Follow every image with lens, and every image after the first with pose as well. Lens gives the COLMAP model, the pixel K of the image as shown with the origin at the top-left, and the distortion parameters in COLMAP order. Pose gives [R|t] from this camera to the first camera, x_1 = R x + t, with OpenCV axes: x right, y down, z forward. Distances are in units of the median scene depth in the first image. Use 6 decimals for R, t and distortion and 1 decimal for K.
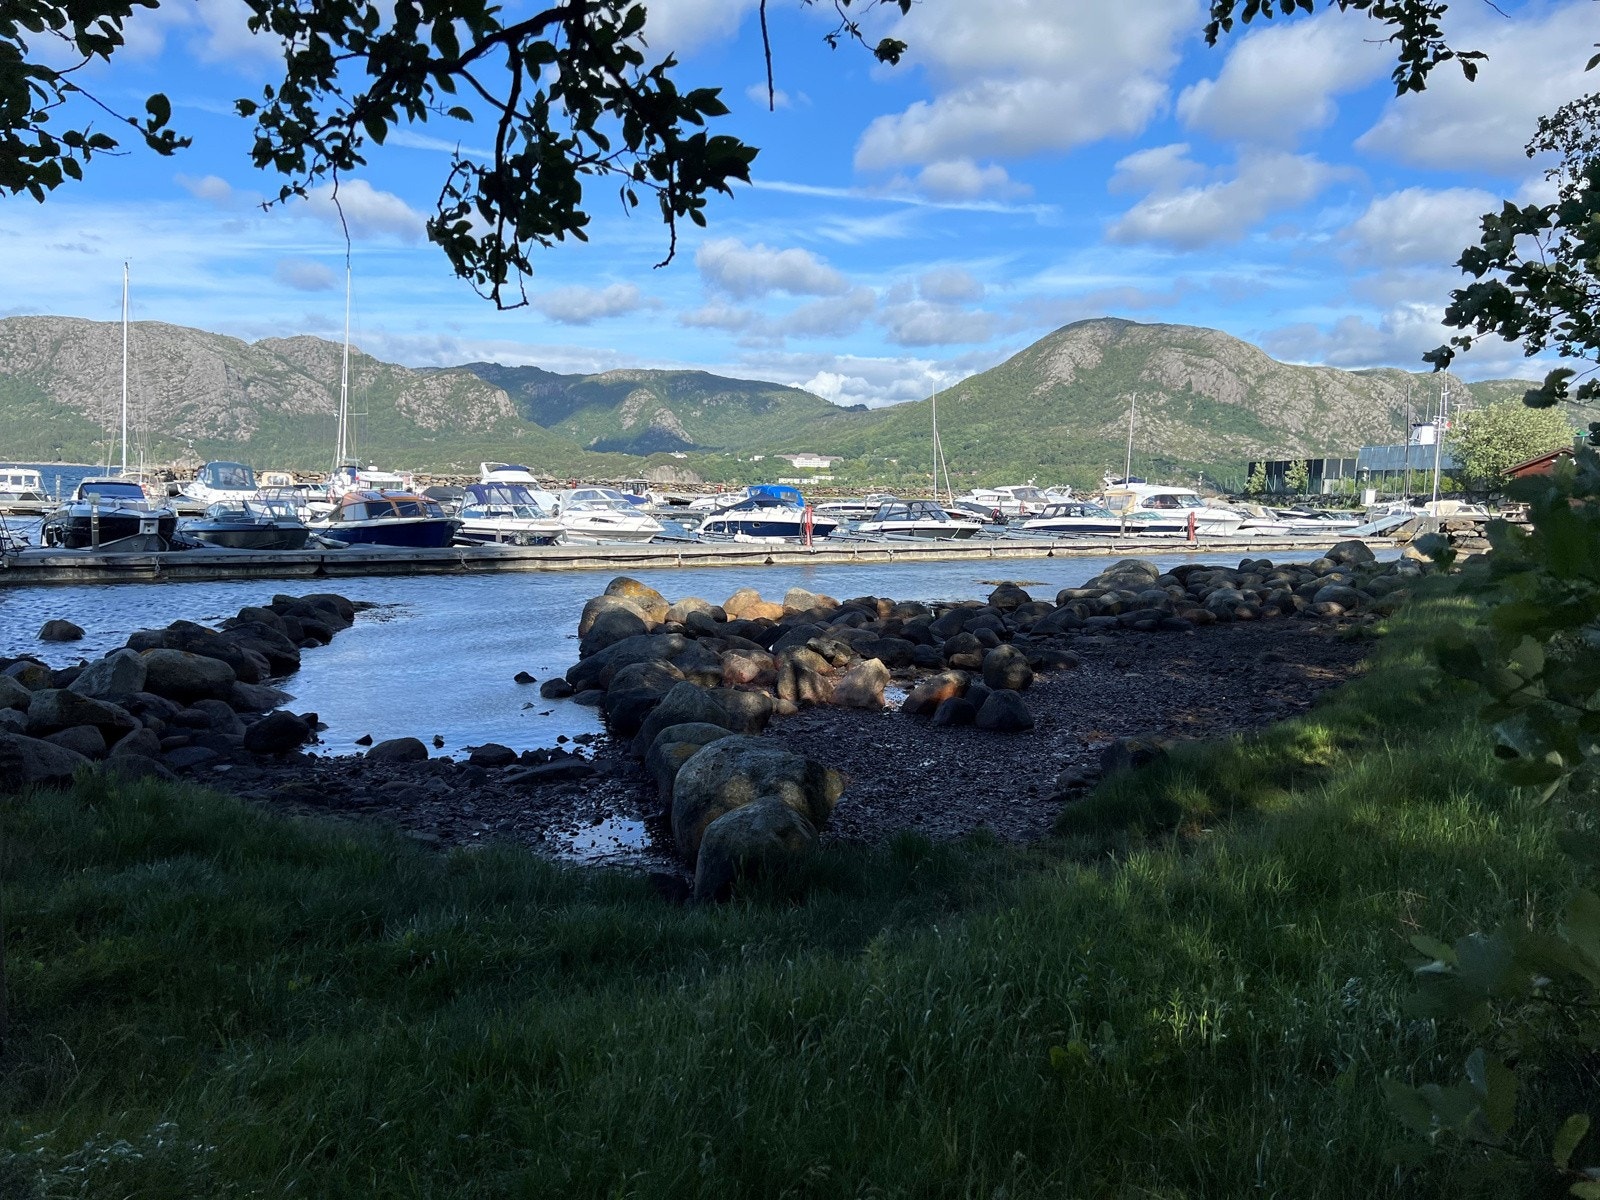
lens RADIAL K [[1099.7, 0, 800.0], [0, 1099.7, 600.0], [0, 0, 1]] dist [0.106935, -0.105841]
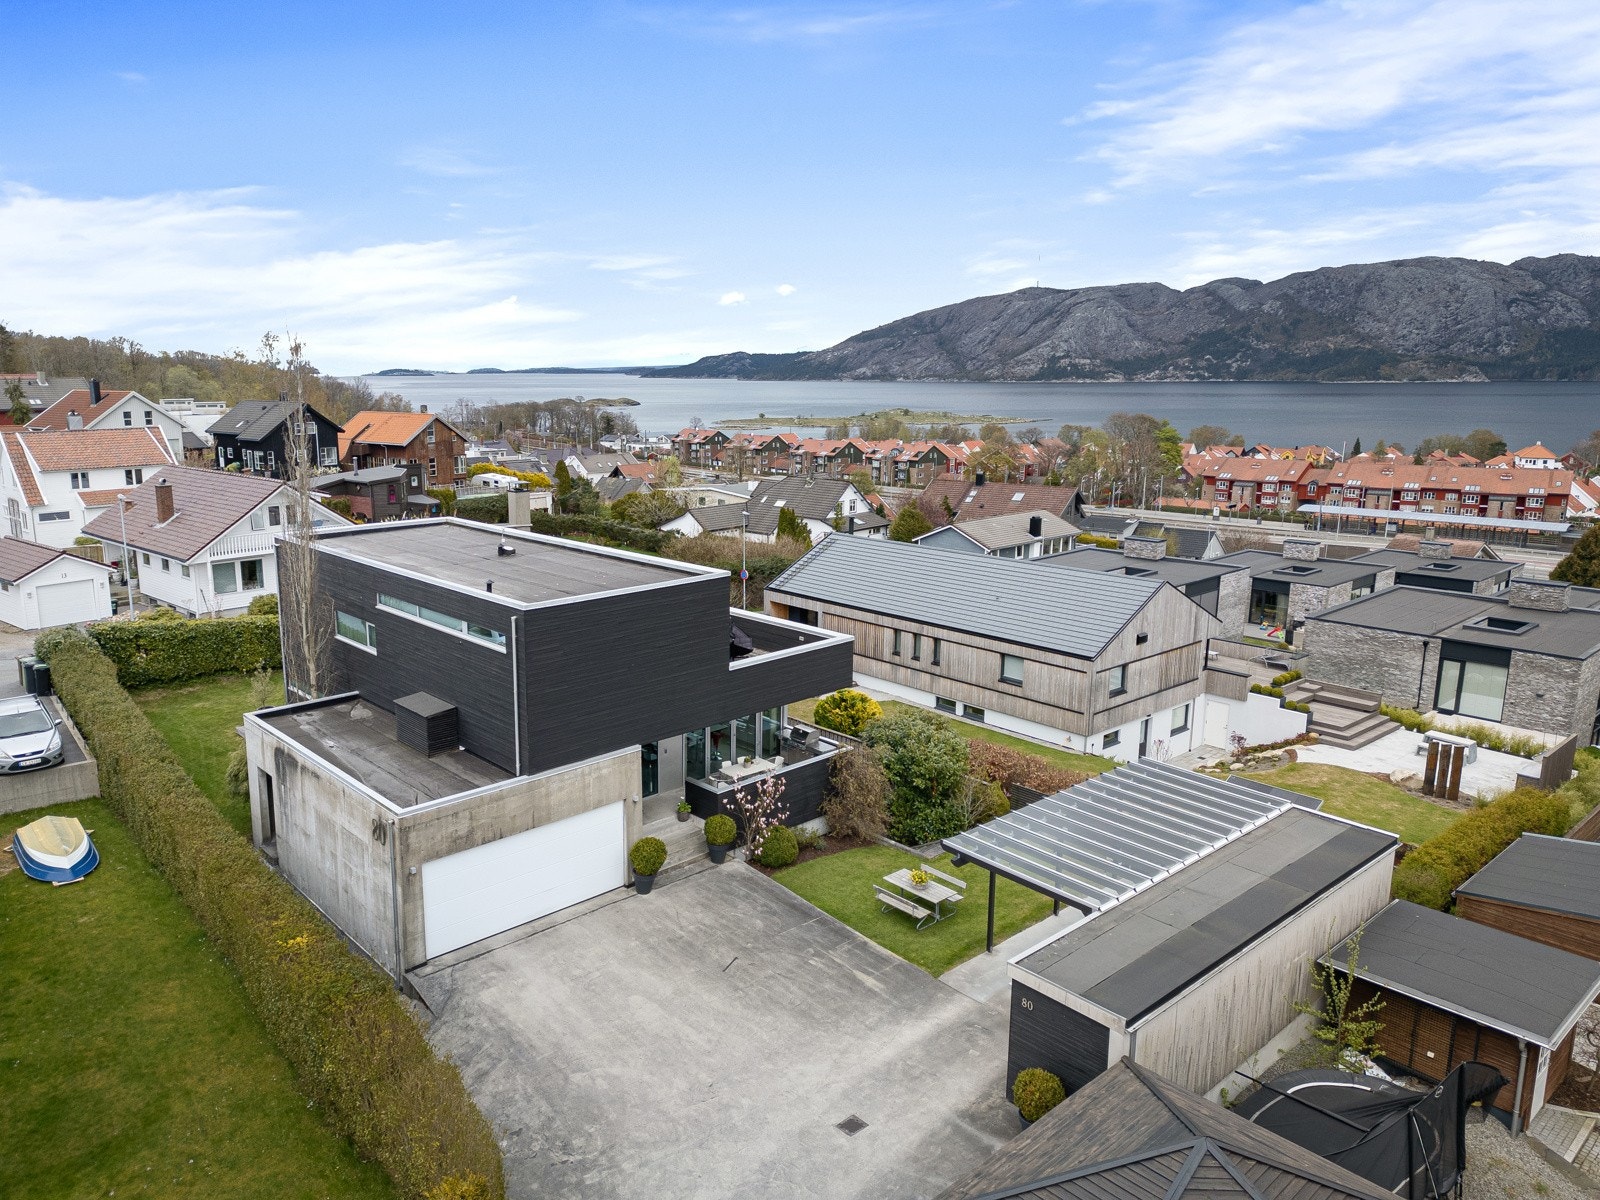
lens RADIAL K [[1131.9, 0, 778.2], [0, 1131.9, 620.8], [0, 0, 1]] dist [0.068247, -0.062625]
pose [[0.595542, 0.142681, -0.790552, 0.068558], [-0.055286, 0.989047, 0.136858, 0.017670], [0.801420, -0.037799, 0.596907, -0.389018]]
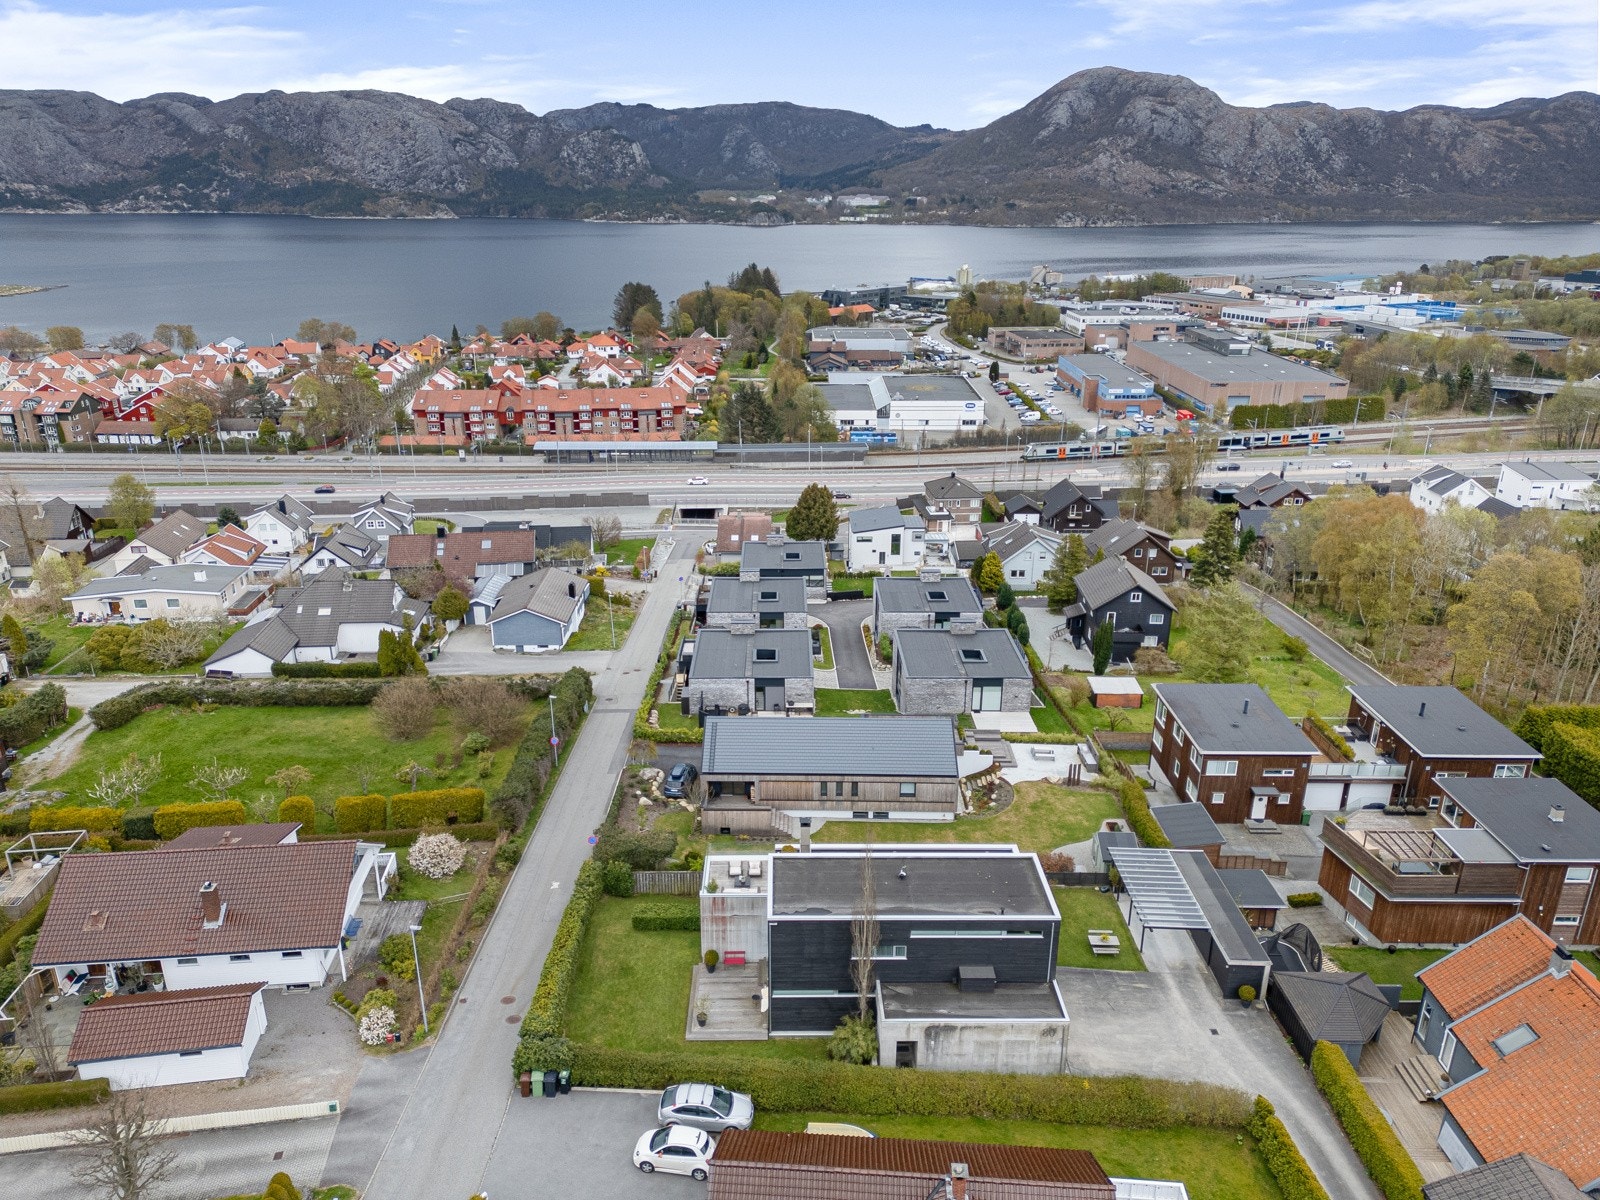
lens RADIAL K [[1099.7, 0, 800.0], [0, 1099.7, 600.0], [0, 0, 1]] dist [0.106935, -0.105841]
pose [[0.996395, 0.006429, -0.084590, 0.043768], [0.015700, 0.965925, 0.258346, -0.004059], [0.083369, -0.258743, 0.962342, -0.422073]]
